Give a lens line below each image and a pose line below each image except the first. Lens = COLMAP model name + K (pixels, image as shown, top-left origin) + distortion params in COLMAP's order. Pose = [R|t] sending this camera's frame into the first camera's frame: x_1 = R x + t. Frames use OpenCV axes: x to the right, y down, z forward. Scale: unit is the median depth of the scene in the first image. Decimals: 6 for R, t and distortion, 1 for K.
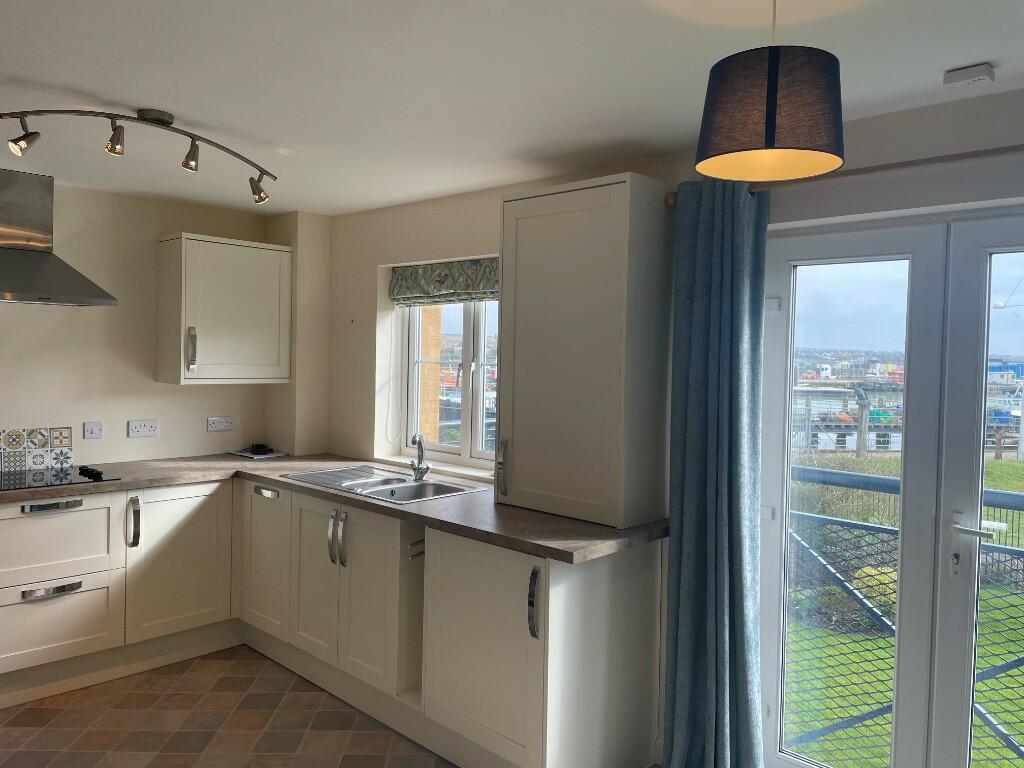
lens RADIAL K [[767.7, 0, 517.0], [0, 767.7, 390.3], [0, 0, 1]] dist [0.073708, -0.072641]
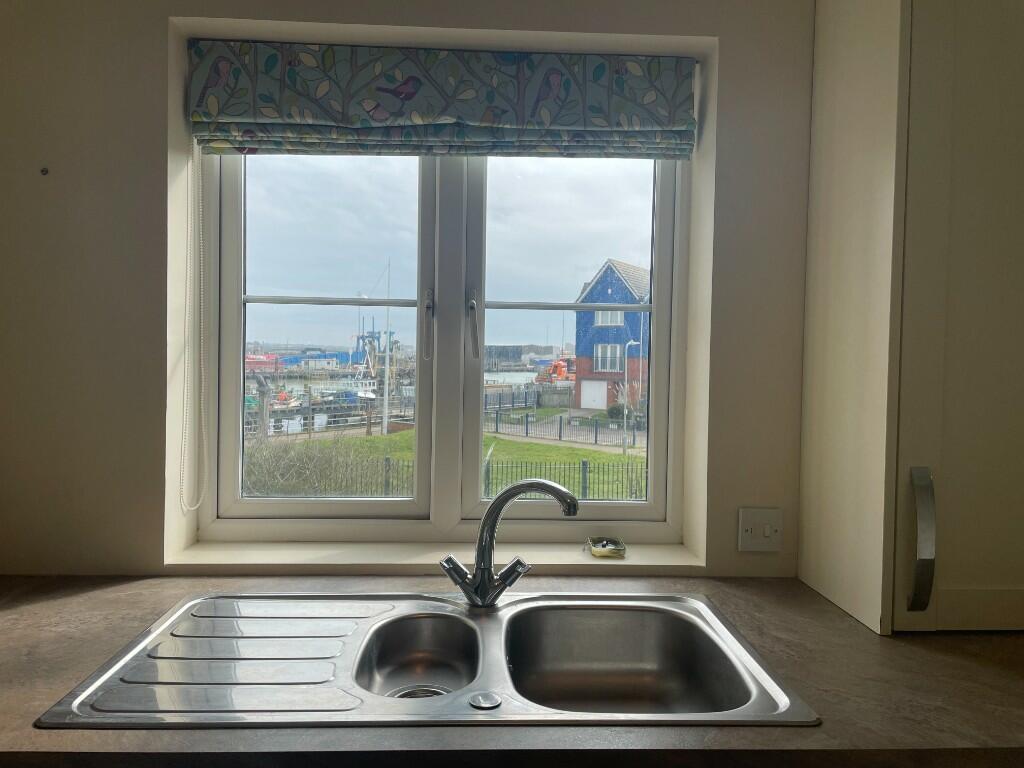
lens RADIAL K [[767.7, 0, 519.9], [0, 767.7, 377.5], [0, 0, 1]] dist [0.073708, -0.072641]
pose [[0.689618, -0.031727, 0.723478, -0.342417], [0.034064, 0.999355, 0.011355, 0.004121], [-0.723371, 0.016814, 0.690254, 0.659911]]
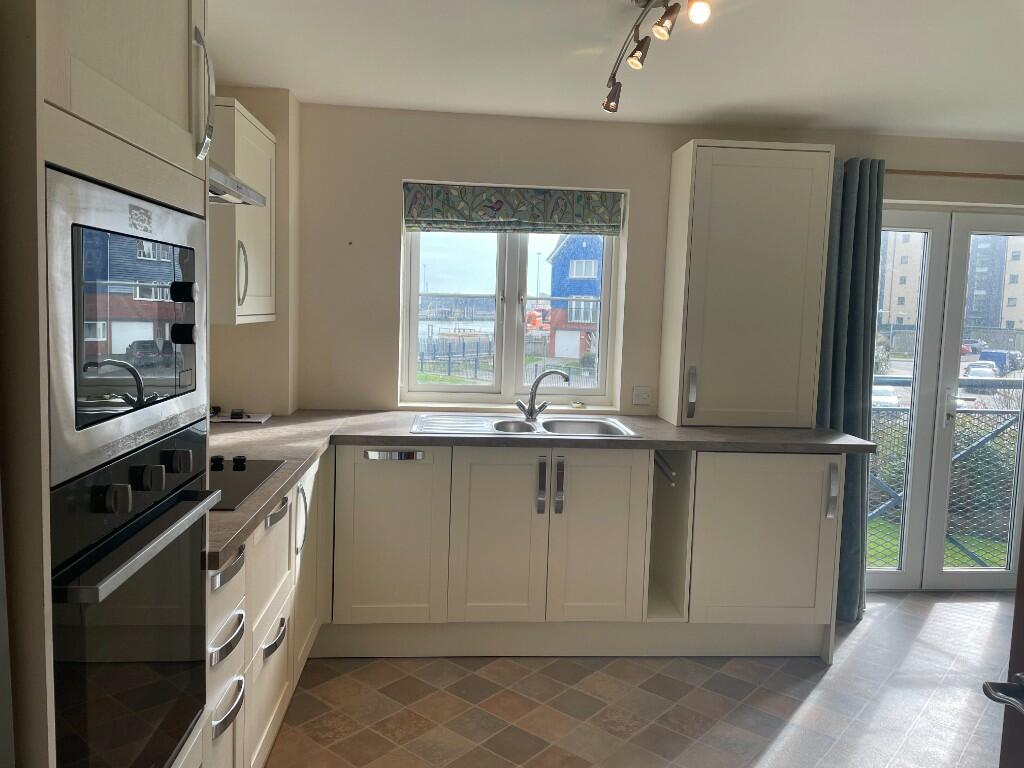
lens RADIAL K [[767.7, 0, 518.3], [0, 767.7, 378.3], [0, 0, 1]] dist [0.073708, -0.072641]
pose [[0.666201, -0.072185, 0.742270, -0.763727], [0.019646, 0.996658, 0.079292, -0.008782], [-0.745513, -0.038242, 0.665393, 0.340484]]
